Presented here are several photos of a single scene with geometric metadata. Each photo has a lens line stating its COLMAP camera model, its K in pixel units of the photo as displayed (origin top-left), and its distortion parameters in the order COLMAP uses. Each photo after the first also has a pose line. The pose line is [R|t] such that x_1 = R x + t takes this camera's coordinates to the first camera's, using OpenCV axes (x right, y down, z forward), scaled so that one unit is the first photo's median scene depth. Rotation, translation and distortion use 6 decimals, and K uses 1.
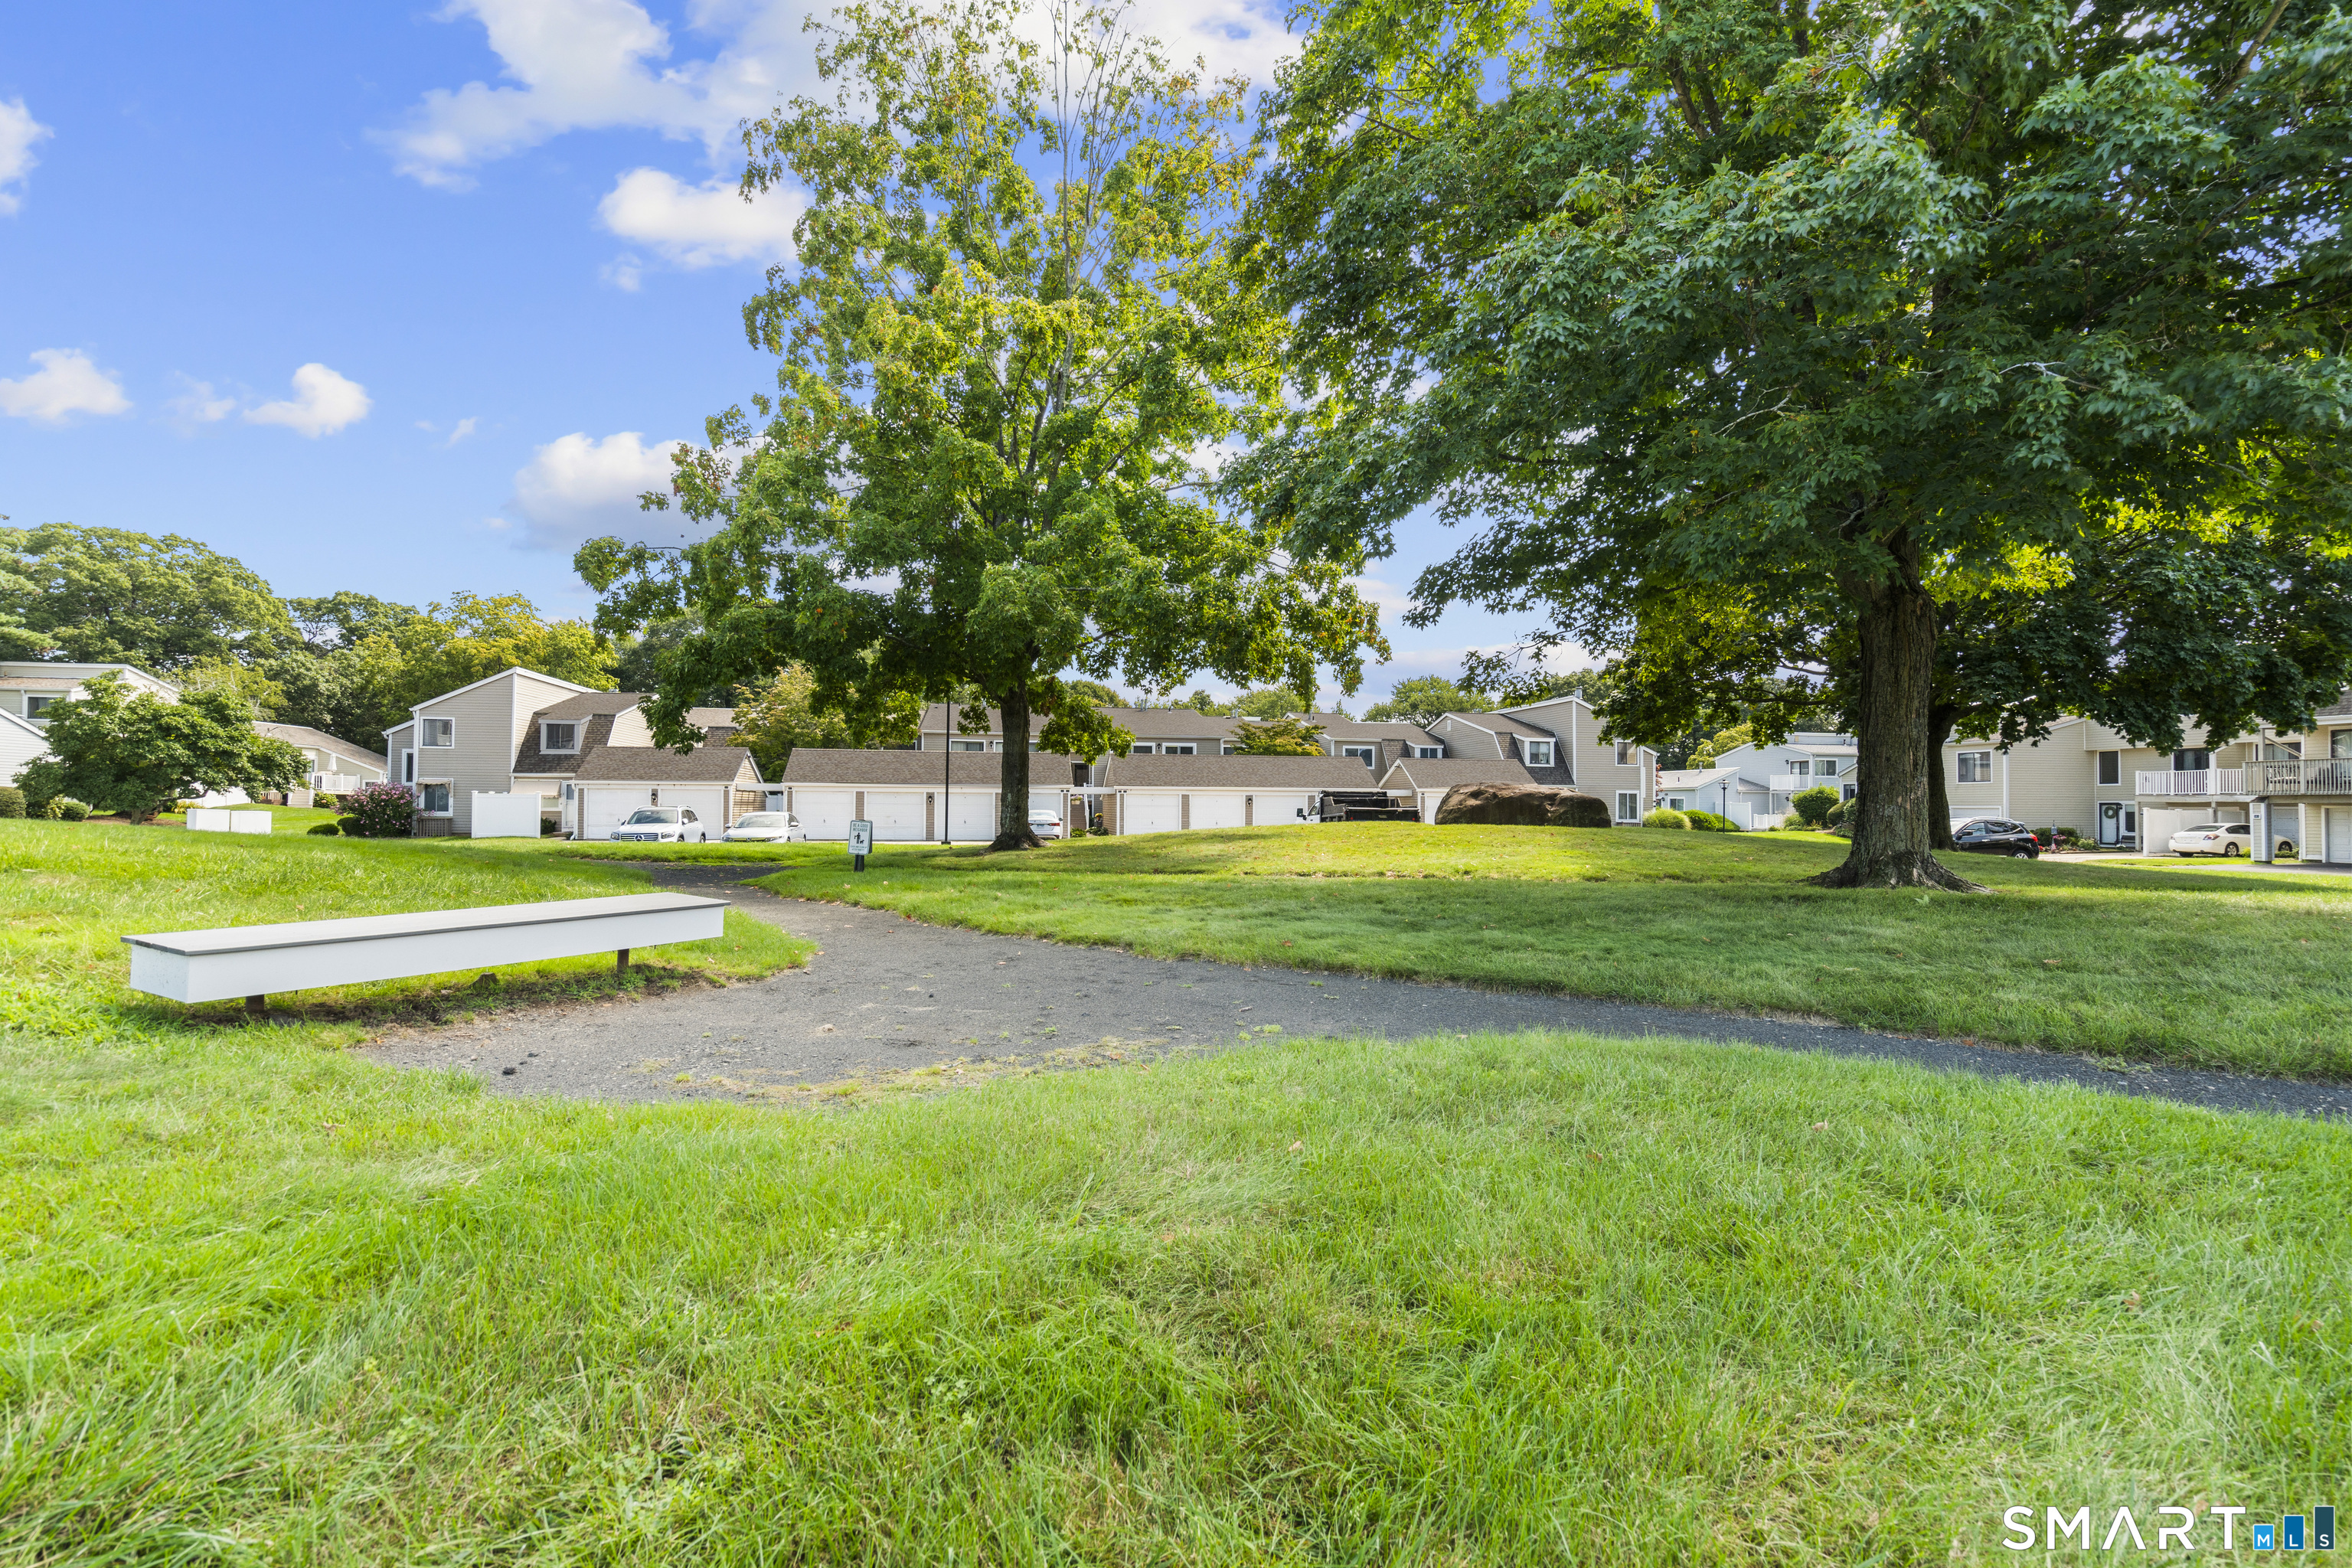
lens RADIAL K [[1080.8, 0, 1176.5], [0, 1080.8, 795.4], [0, 0, 1]] dist [0.002700, -0.000182]
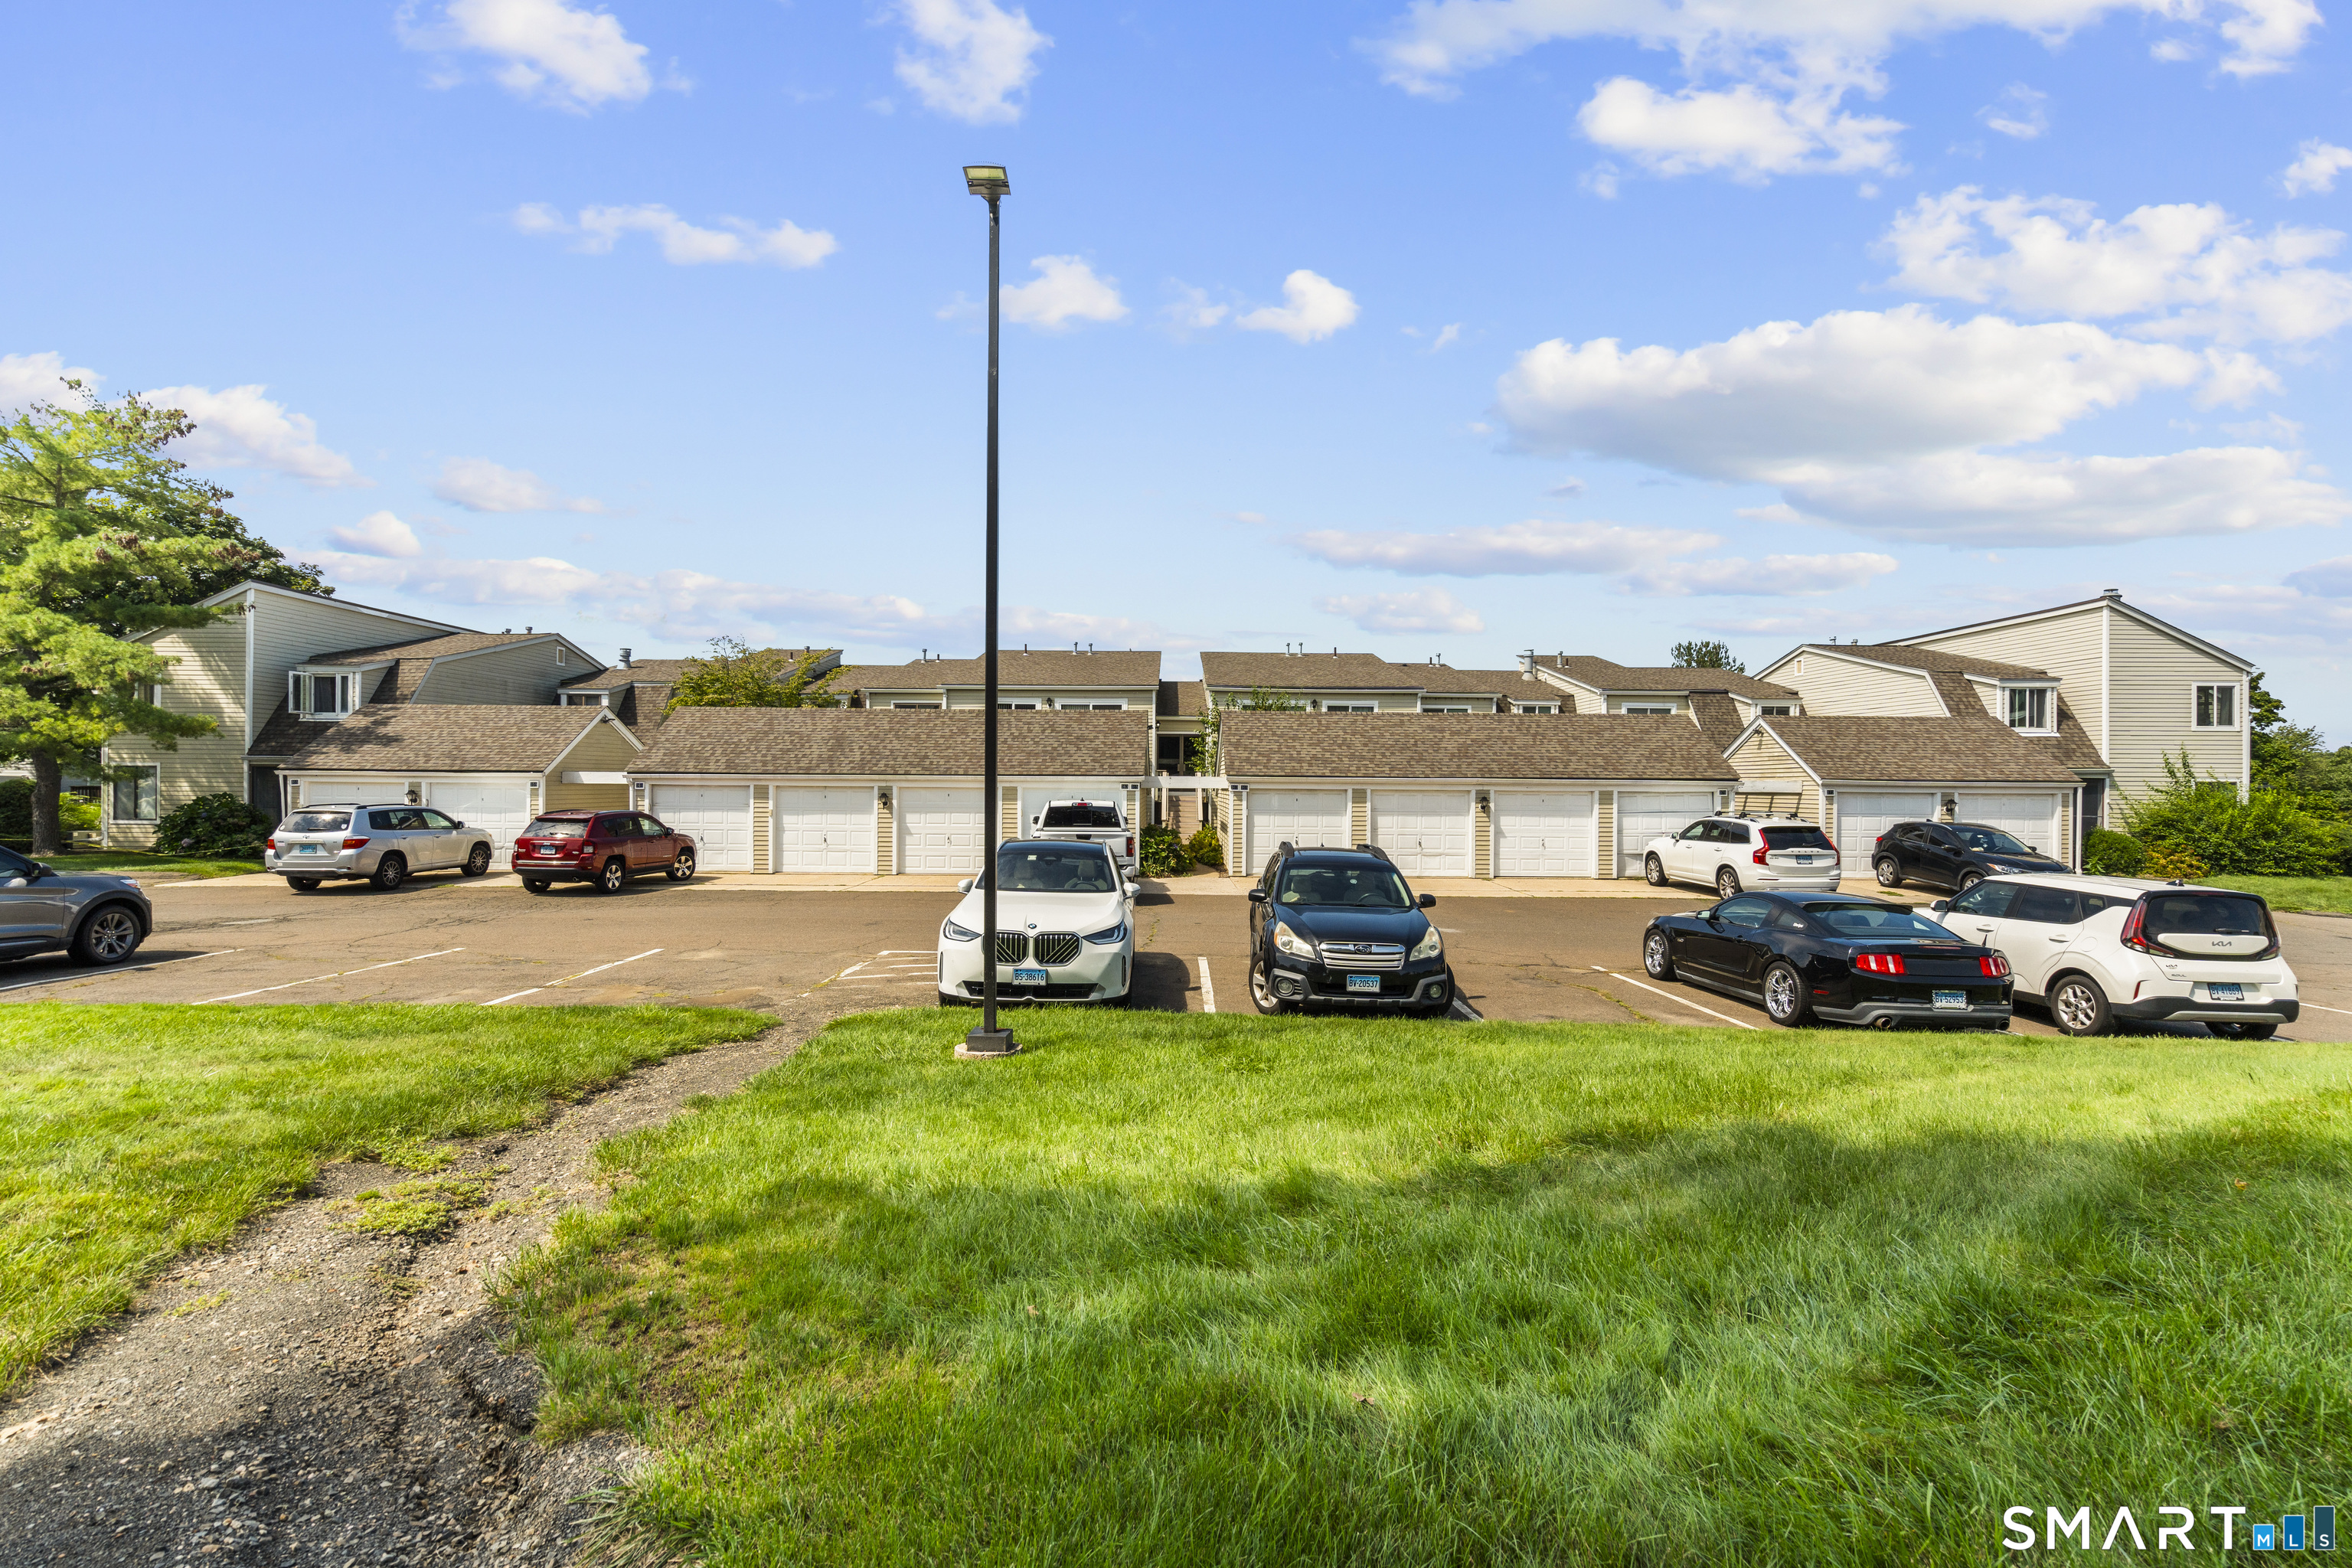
lens RADIAL K [[1080.8, 0, 1163.7], [0, 1080.8, 772.2], [0, 0, 1]] dist [0.002700, -0.000182]
pose [[0.999999, 0.001237, -0.000905, -0.923759], [-0.001233, 0.999986, 0.005191, 0.066954], [0.000912, -0.005190, 0.999986, -0.017334]]
